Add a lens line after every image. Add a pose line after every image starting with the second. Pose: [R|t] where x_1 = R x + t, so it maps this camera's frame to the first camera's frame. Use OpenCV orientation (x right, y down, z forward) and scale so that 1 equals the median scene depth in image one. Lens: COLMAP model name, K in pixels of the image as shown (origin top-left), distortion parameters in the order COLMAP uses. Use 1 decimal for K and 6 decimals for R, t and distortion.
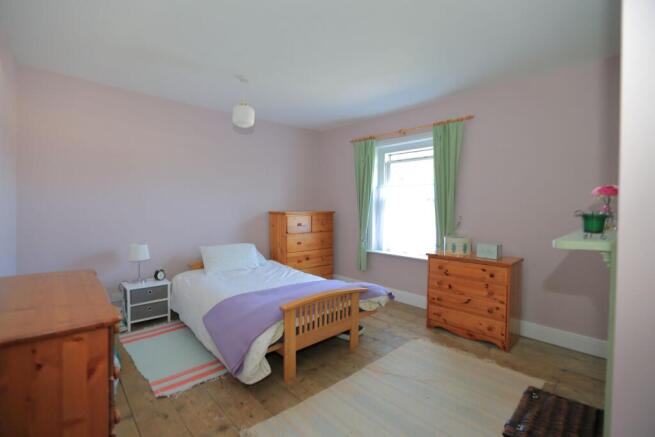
lens RADIAL K [[292.6, 0, 324.1], [0, 292.6, 212.5], [0, 0, 1]] dist [-0.035781, 0.003149]
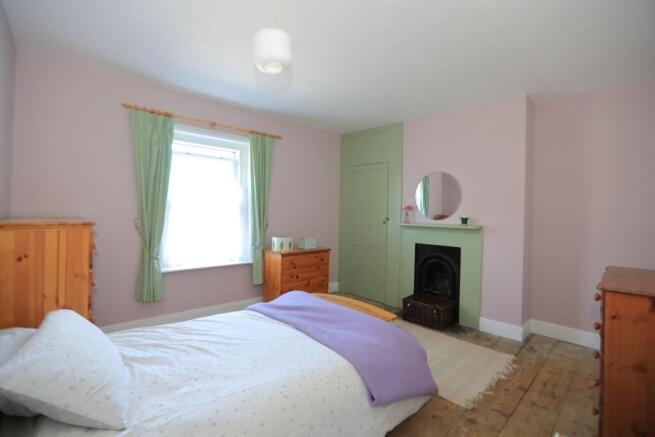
lens RADIAL K [[292.6, 0, 323.7], [0, 292.6, 218.8], [0, 0, 1]] dist [-0.035781, 0.003149]
pose [[0.048585, -0.021201, 0.998594, -0.759517], [-0.002393, 0.999769, 0.021342, -0.015969], [-0.998816, -0.003427, 0.048523, 0.798966]]
